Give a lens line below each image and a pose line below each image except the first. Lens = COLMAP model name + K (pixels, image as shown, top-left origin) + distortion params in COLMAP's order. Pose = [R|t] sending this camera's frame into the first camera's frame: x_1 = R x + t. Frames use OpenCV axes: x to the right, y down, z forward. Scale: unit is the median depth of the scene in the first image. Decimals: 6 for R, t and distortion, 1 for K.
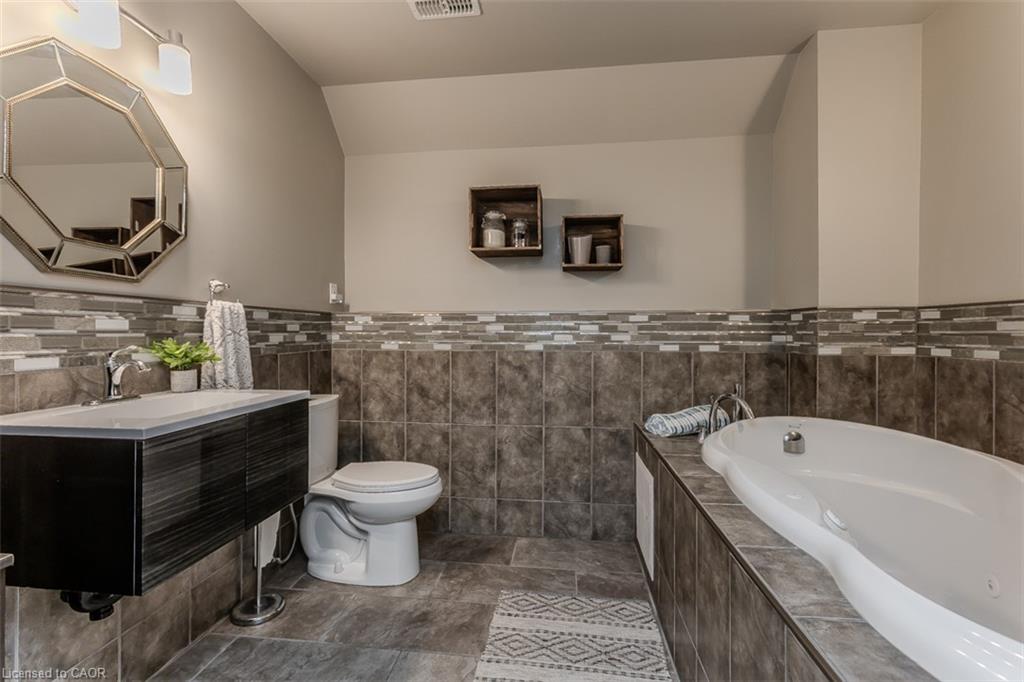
lens RADIAL K [[467.8, 0, 510.4], [0, 467.8, 334.0], [0, 0, 1]] dist [-0.003363, 0.000104]
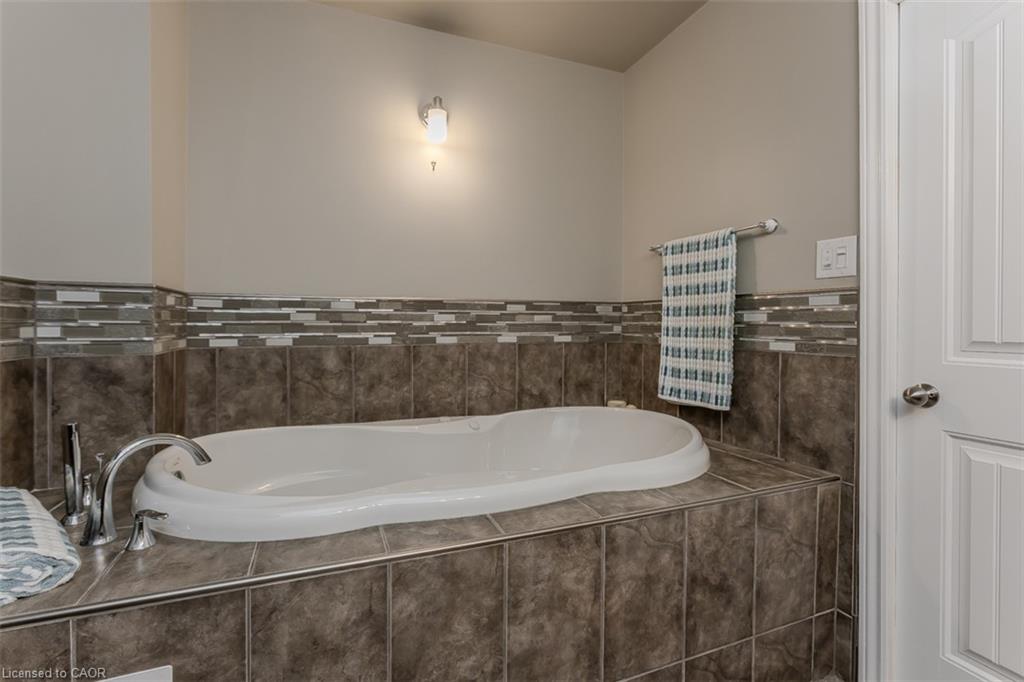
lens RADIAL K [[467.8, 0, 506.8], [0, 467.8, 334.8], [0, 0, 1]] dist [-0.003363, 0.000104]
pose [[-0.466245, -0.020411, 0.884420, -0.219943], [0.002957, 0.999692, 0.024630, 0.000835], [-0.884650, 0.014099, -0.466042, 1.007270]]
